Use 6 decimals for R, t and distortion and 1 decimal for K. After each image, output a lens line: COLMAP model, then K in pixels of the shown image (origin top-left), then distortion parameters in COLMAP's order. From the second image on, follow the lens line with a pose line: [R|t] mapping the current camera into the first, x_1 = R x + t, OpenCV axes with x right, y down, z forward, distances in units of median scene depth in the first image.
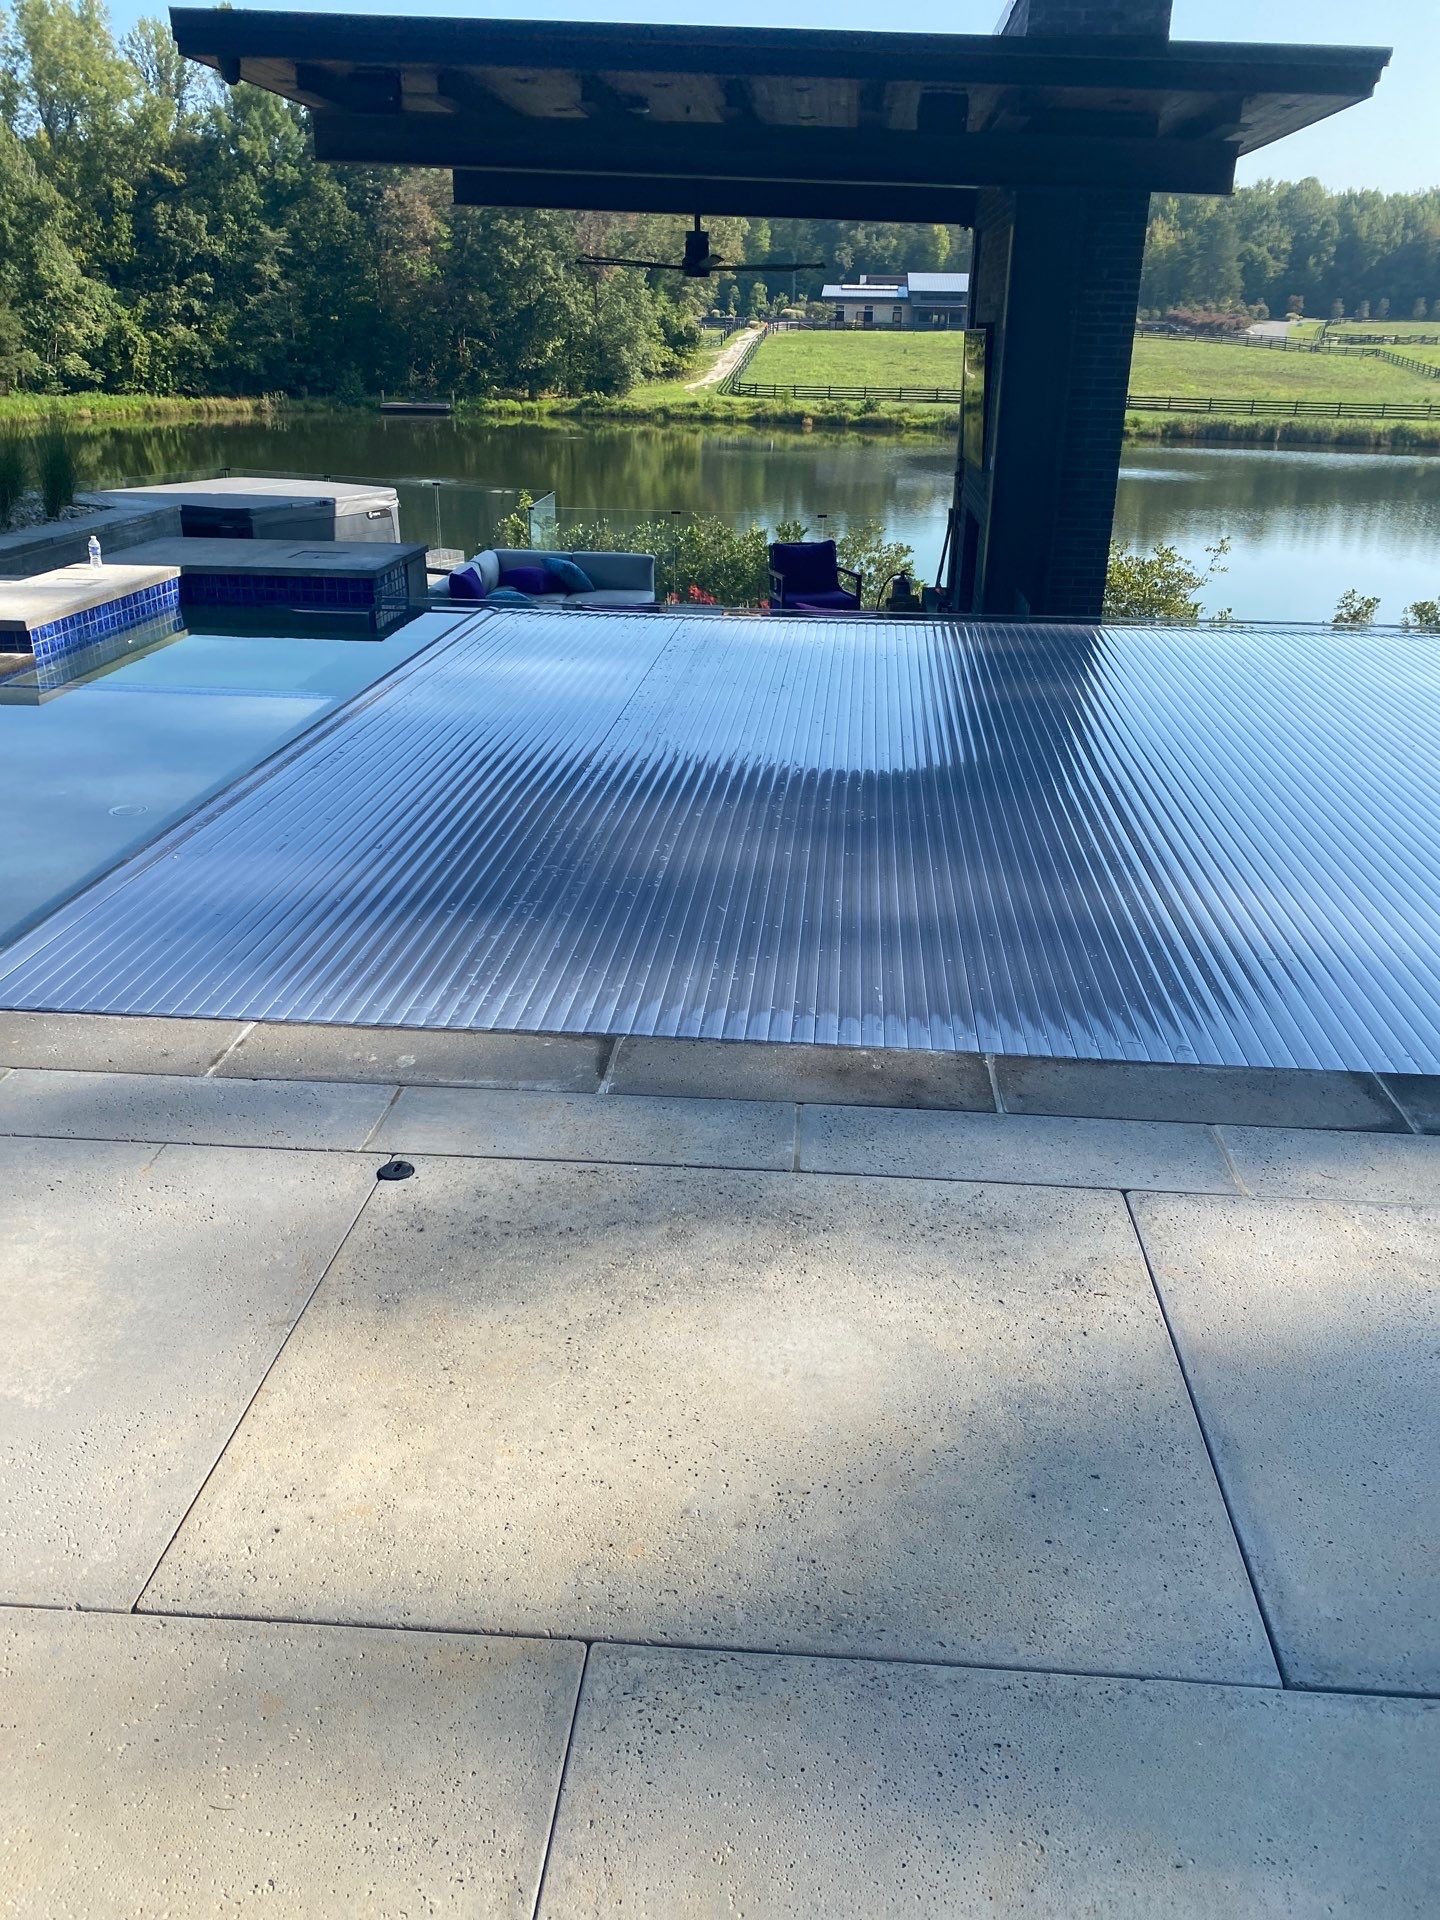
lens RADIAL K [[1469.2, 0, 720.0], [0, 1469.2, 960.0], [0, 0, 1]] dist [0.003477, -0.002890]
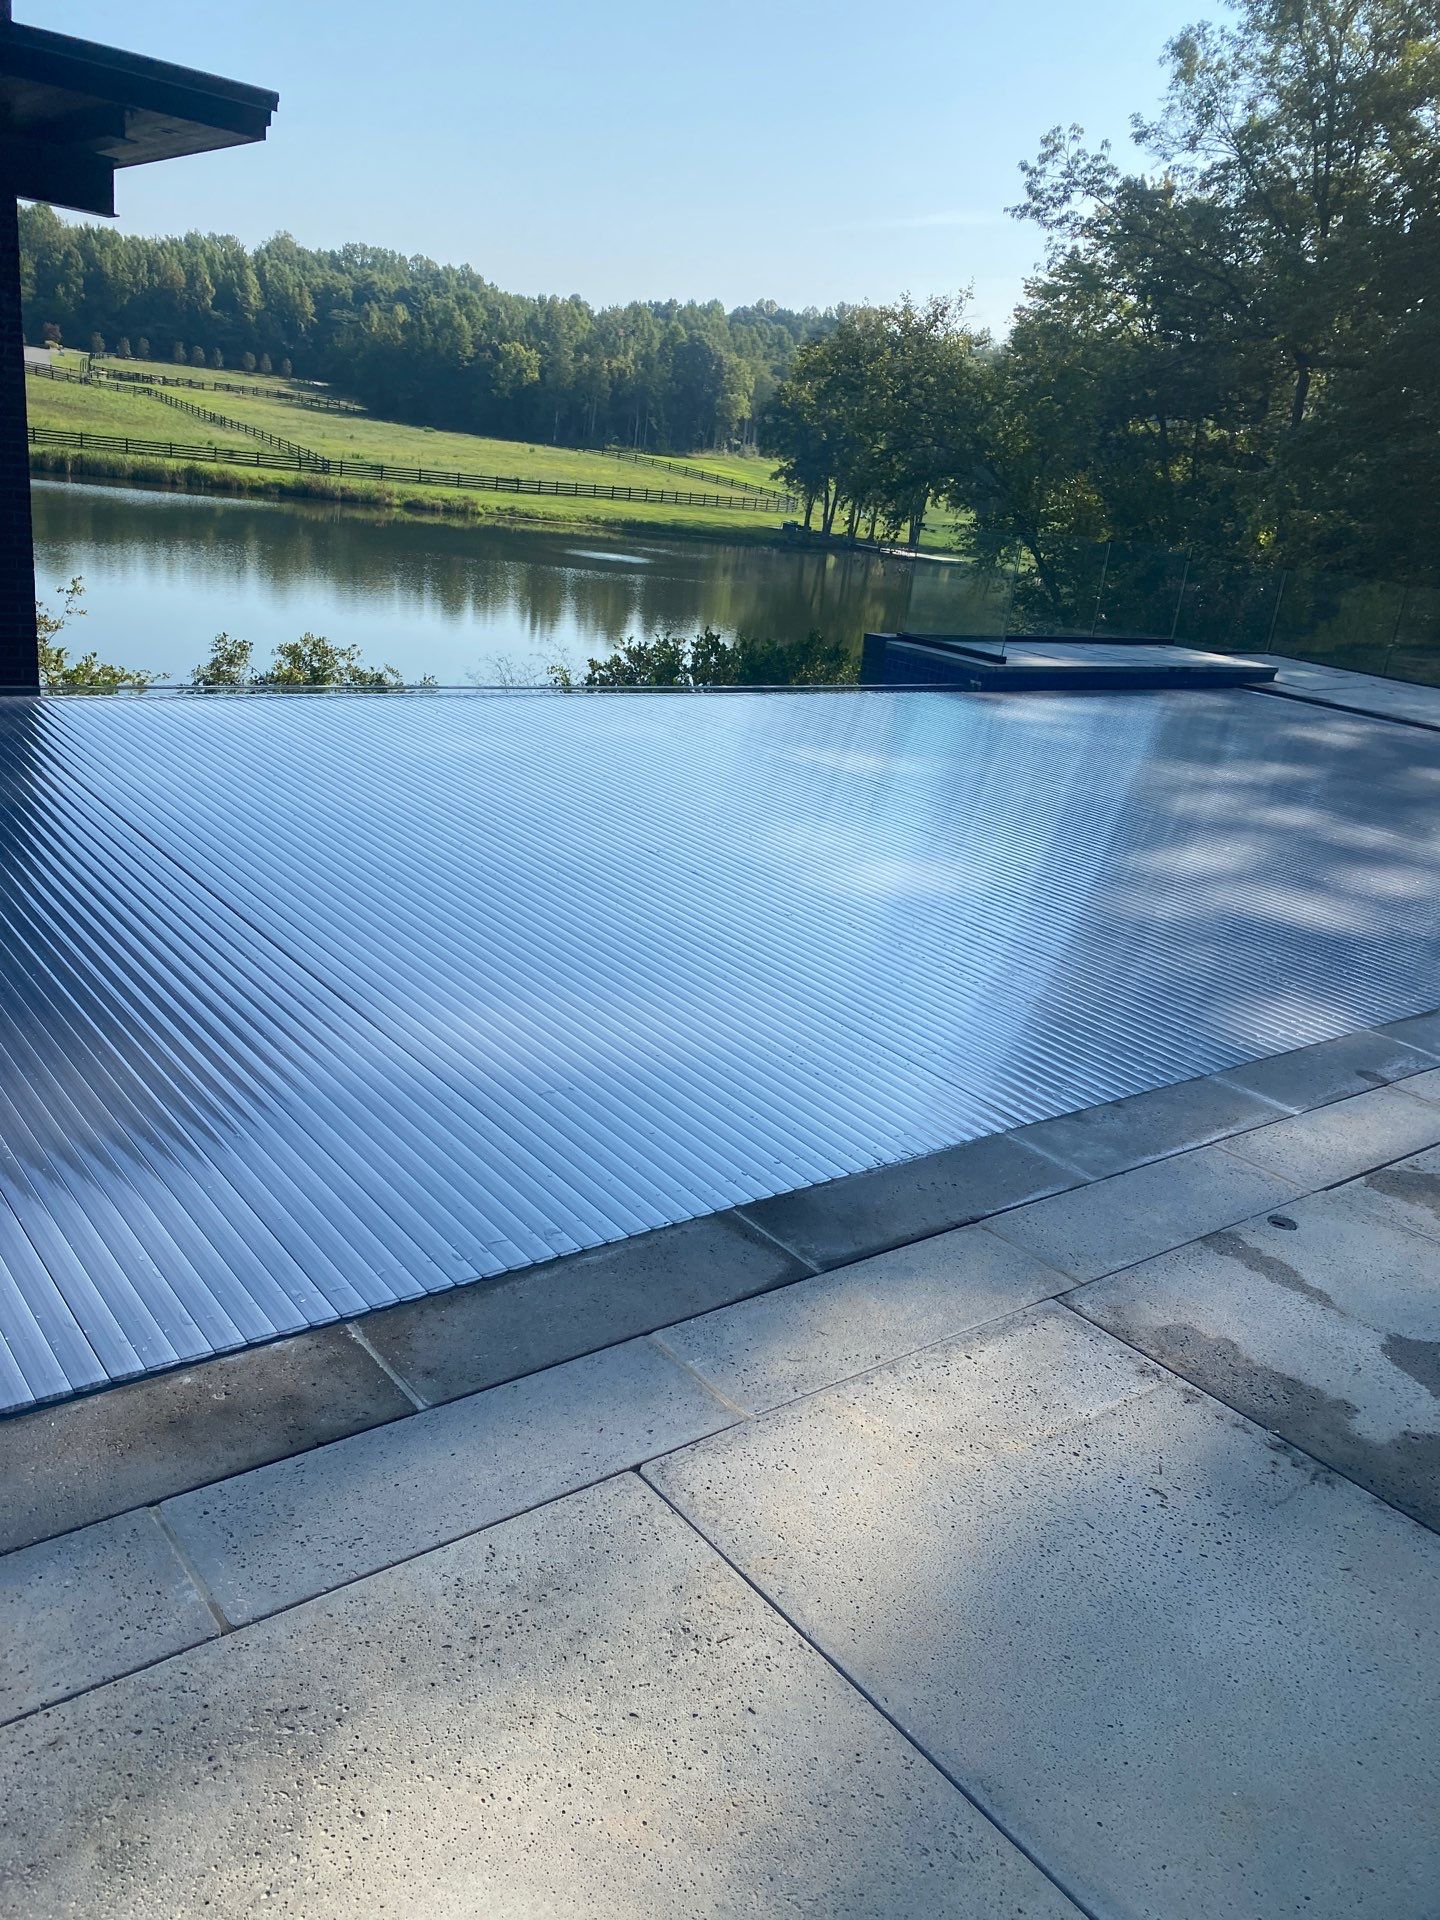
lens RADIAL K [[1469.2, 0, 720.0], [0, 1469.2, 960.0], [0, 0, 1]] dist [0.003477, -0.002890]
pose [[0.722087, -0.157919, 0.673537, -0.052697], [0.170967, 0.984133, 0.047452, -0.041029], [-0.670344, 0.080888, 0.737629, 0.102281]]
